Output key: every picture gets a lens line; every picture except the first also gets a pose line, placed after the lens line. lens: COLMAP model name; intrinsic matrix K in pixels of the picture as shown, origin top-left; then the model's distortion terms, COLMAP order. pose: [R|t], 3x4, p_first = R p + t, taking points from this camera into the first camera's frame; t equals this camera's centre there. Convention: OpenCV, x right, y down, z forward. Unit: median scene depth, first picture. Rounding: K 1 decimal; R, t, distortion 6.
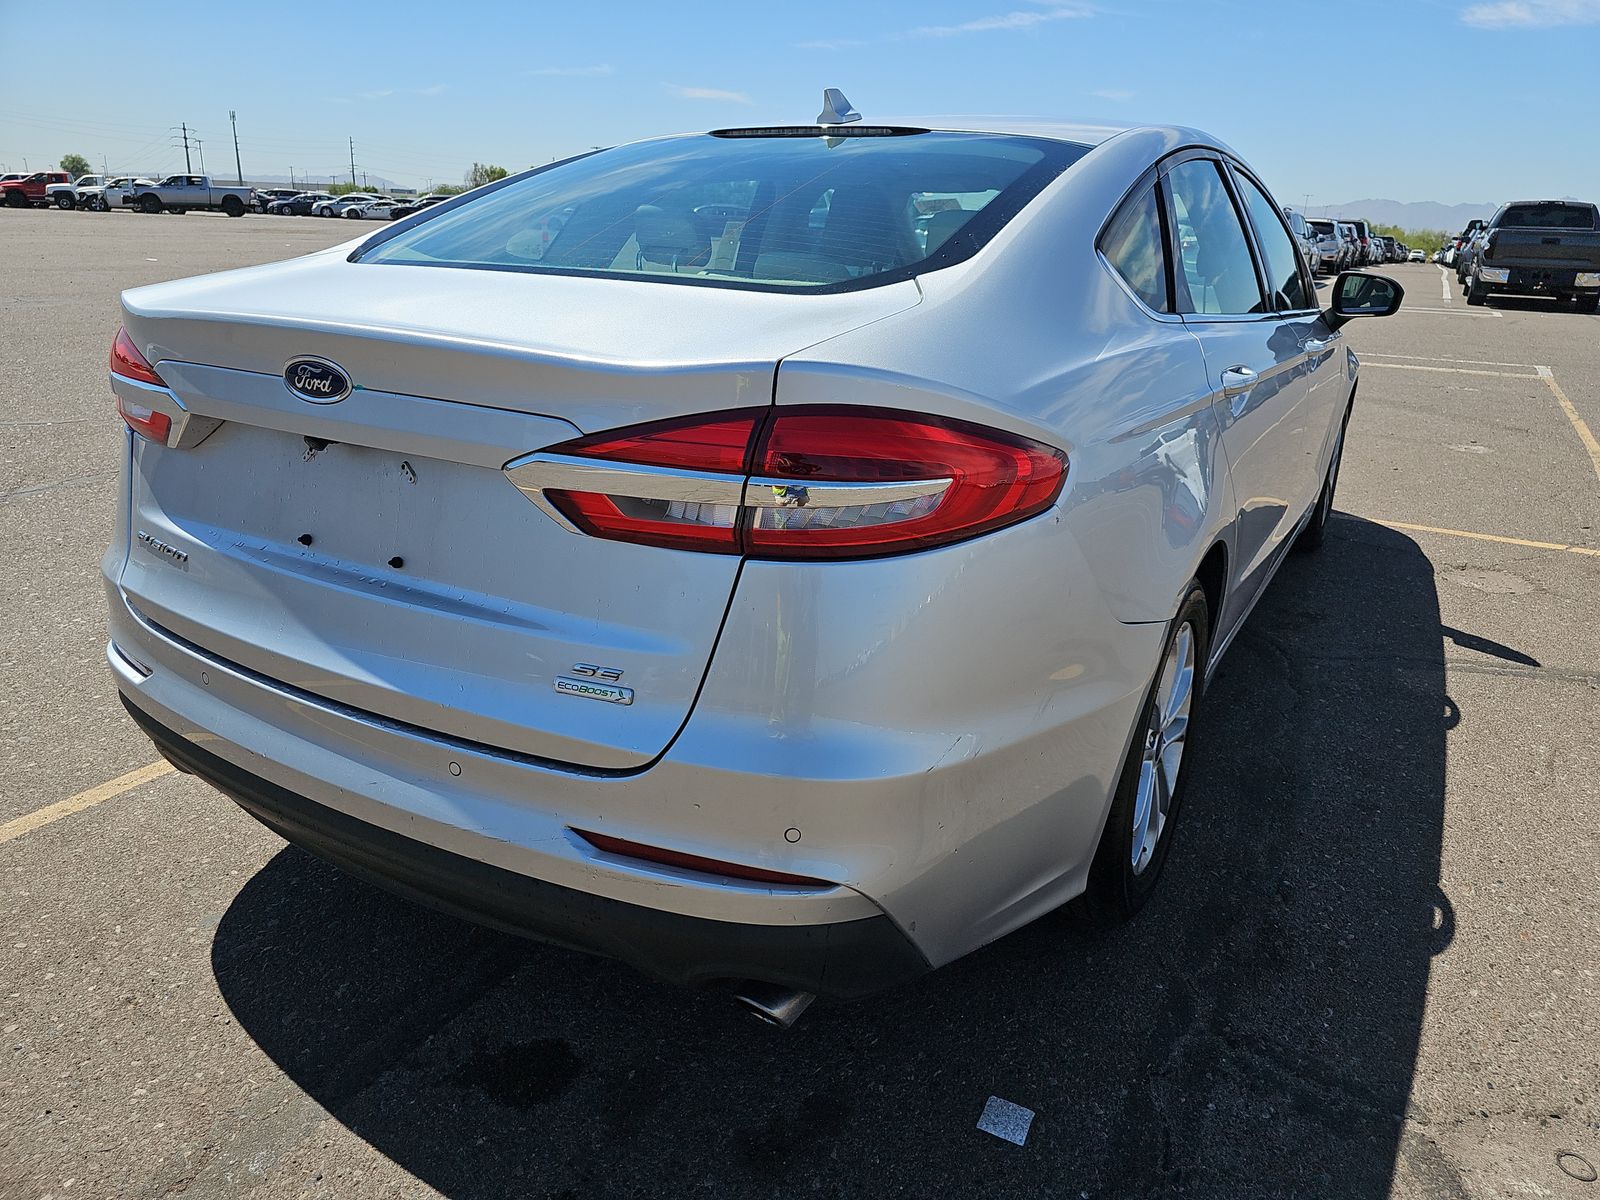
lens RADIAL K [[1089.0, 0, 811.6], [0, 1089.0, 588.1], [0, 0, 1]] dist [0.018476, -0.009782]
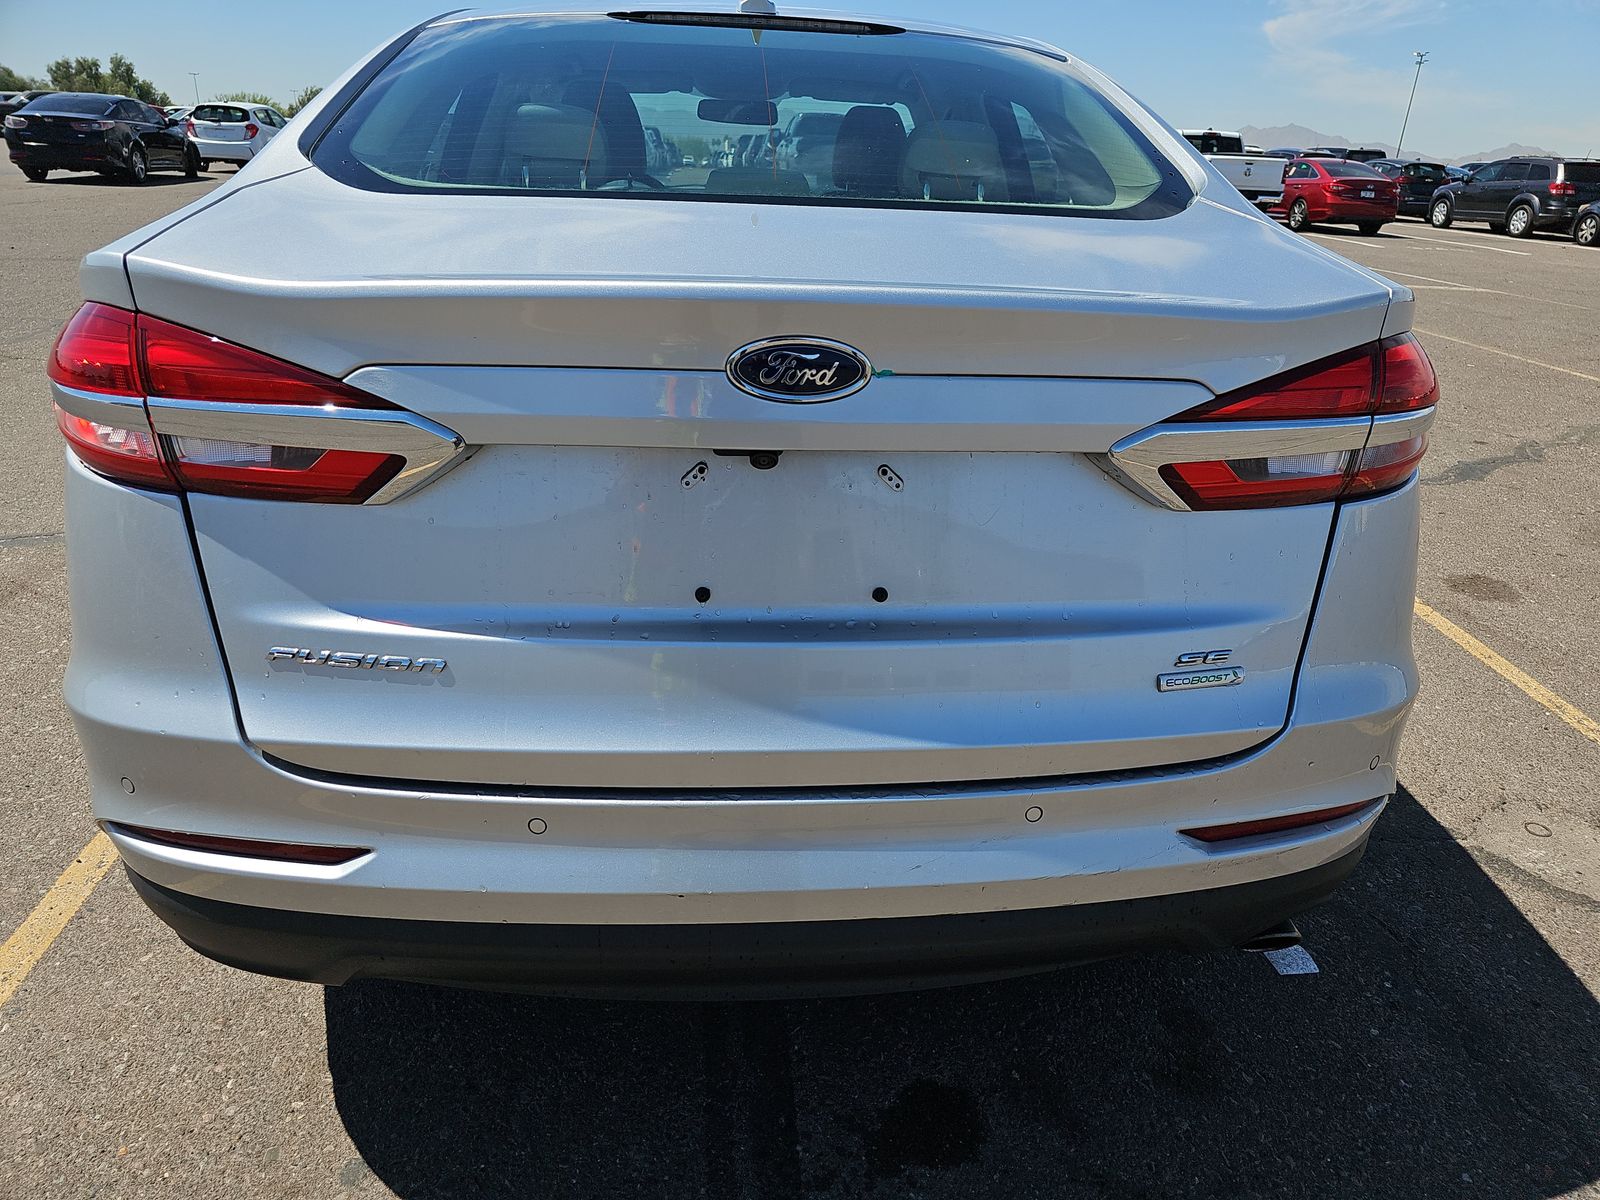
lens RADIAL K [[1089.0, 0, 804.5], [0, 1089.0, 613.5], [0, 0, 1]] dist [0.018476, -0.009782]
pose [[0.816197, -0.227715, 0.531007, -0.909220], [0.171777, 0.973138, 0.153282, -0.150296], [-0.551648, -0.033893, 0.833388, 0.411266]]
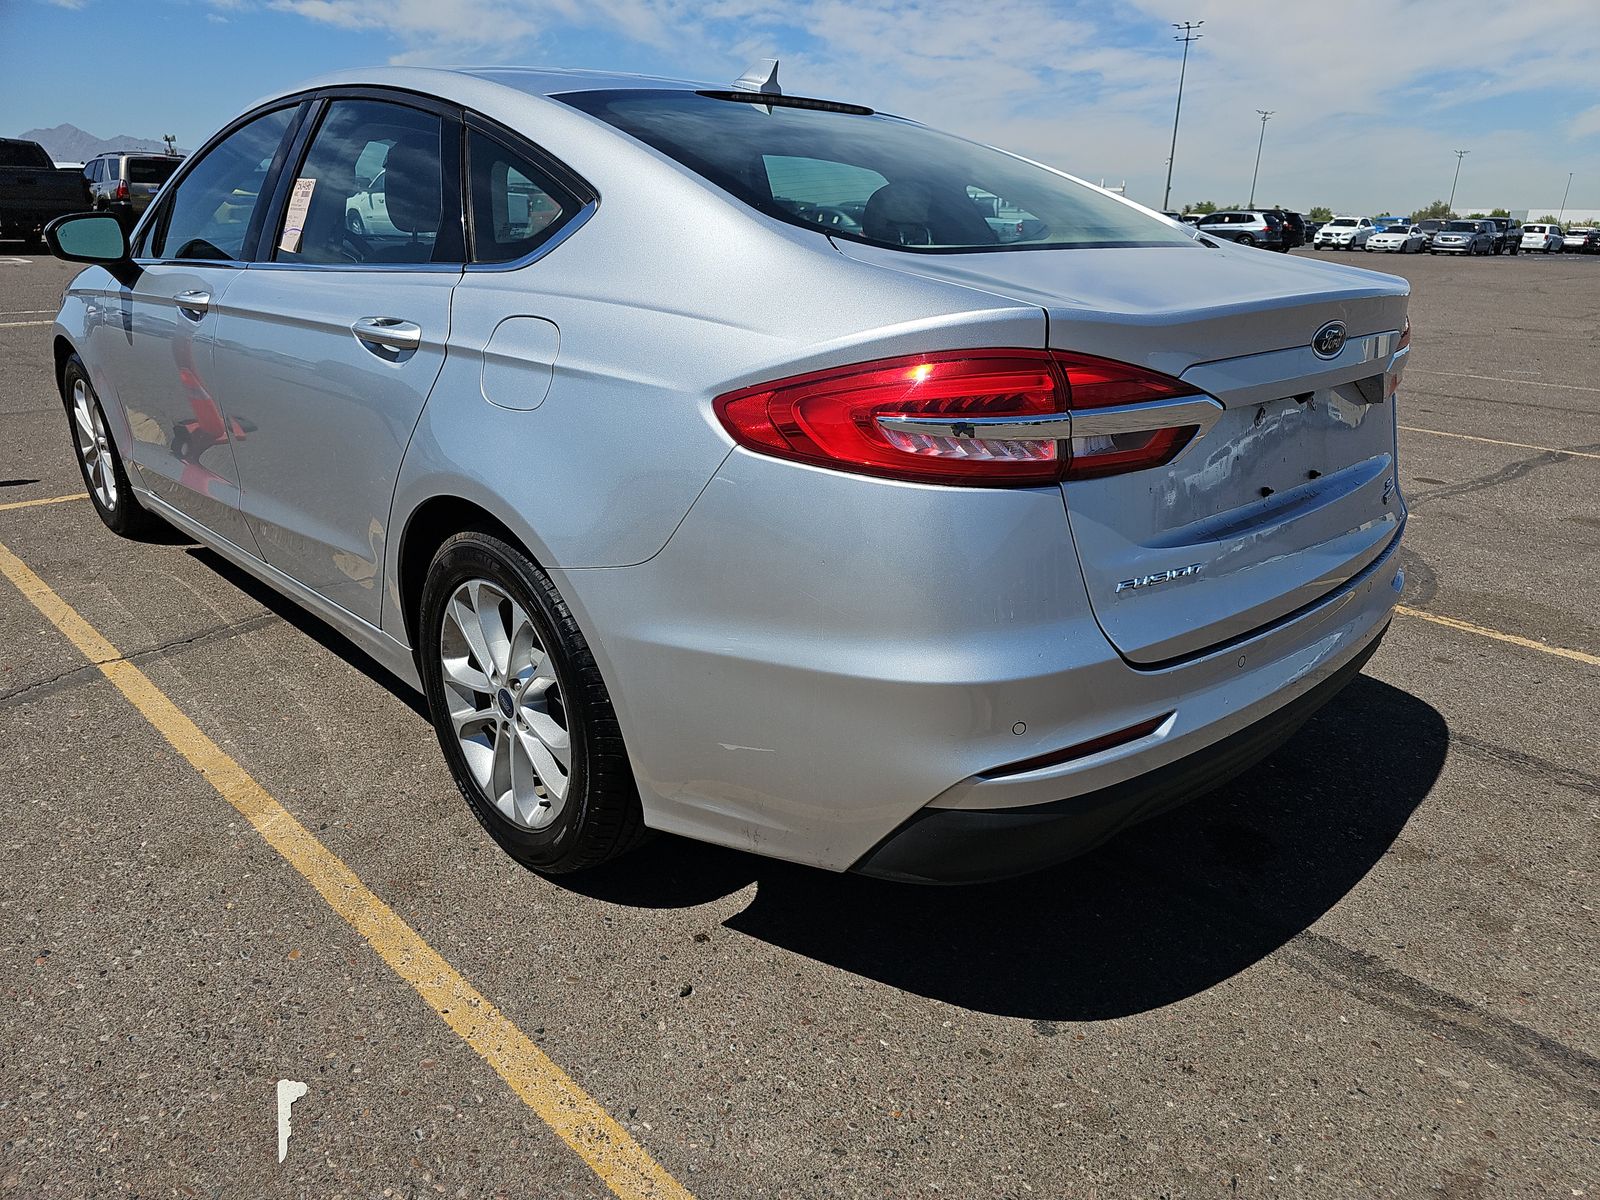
lens RADIAL K [[1089.0, 0, 798.3], [0, 1089.0, 609.1], [0, 0, 1]] dist [0.018476, -0.009782]
pose [[0.247697, -0.361553, 0.898847, -1.899736], [0.292410, 0.912392, 0.286421, -0.460401], [-0.923657, 0.191886, 0.331718, 1.252601]]
